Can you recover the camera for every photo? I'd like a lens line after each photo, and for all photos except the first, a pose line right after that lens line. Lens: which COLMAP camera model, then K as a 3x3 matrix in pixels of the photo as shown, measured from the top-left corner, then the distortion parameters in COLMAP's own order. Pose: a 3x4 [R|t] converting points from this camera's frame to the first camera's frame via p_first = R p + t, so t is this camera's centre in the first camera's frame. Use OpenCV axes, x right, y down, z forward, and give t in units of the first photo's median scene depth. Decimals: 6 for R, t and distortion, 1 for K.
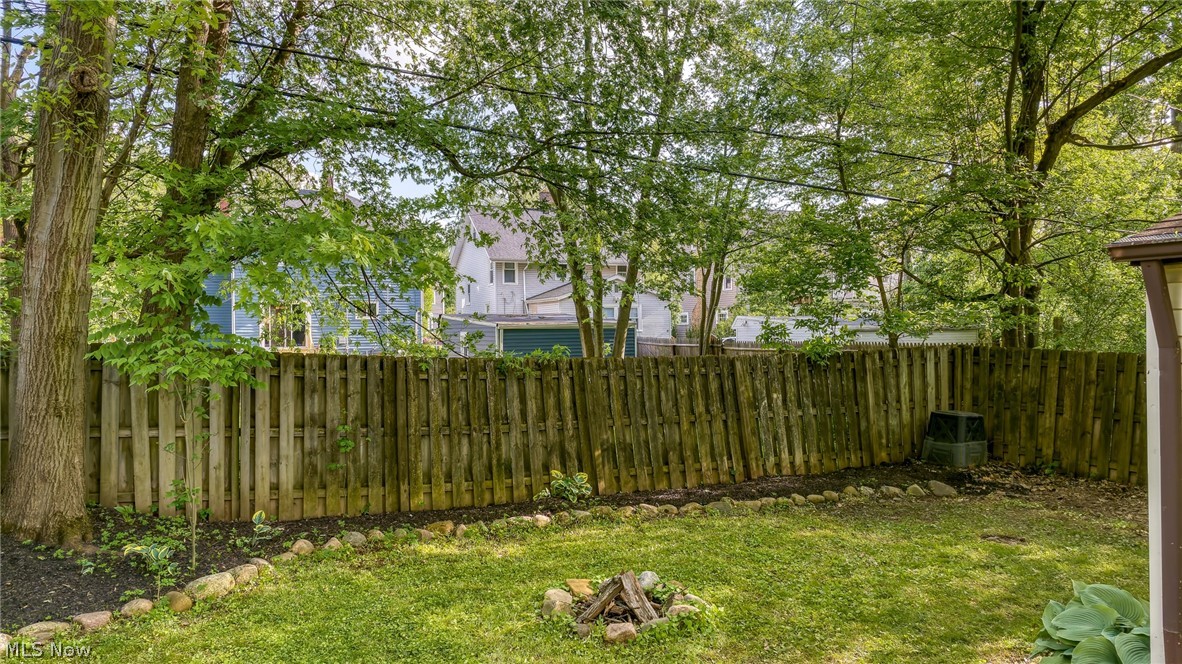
lens RADIAL K [[819.6, 0, 588.9], [0, 819.6, 330.0], [0, 0, 1]] dist [-0.014045, -0.003119]
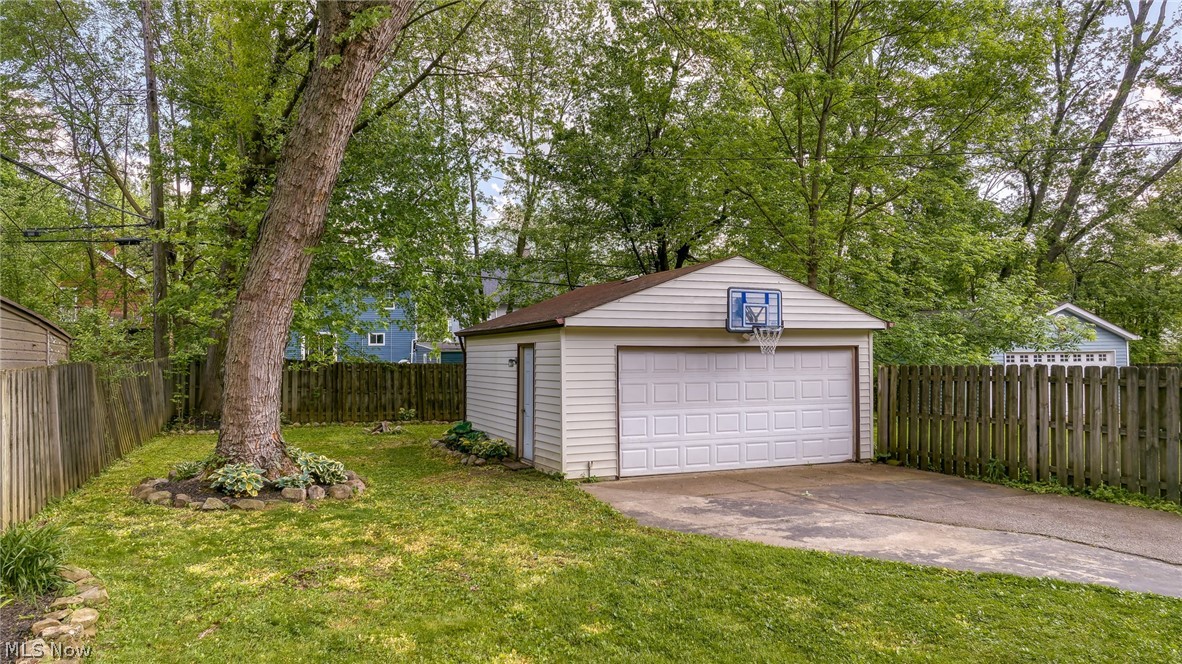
lens RADIAL K [[819.6, 0, 593.2], [0, 819.6, 336.0], [0, 0, 1]] dist [-0.014045, -0.003119]
pose [[0.999767, -0.000035, 0.021600, 0.476453], [0.000565, 0.999699, -0.024523, 0.016148], [-0.021593, 0.024529, 0.999466, -1.475398]]
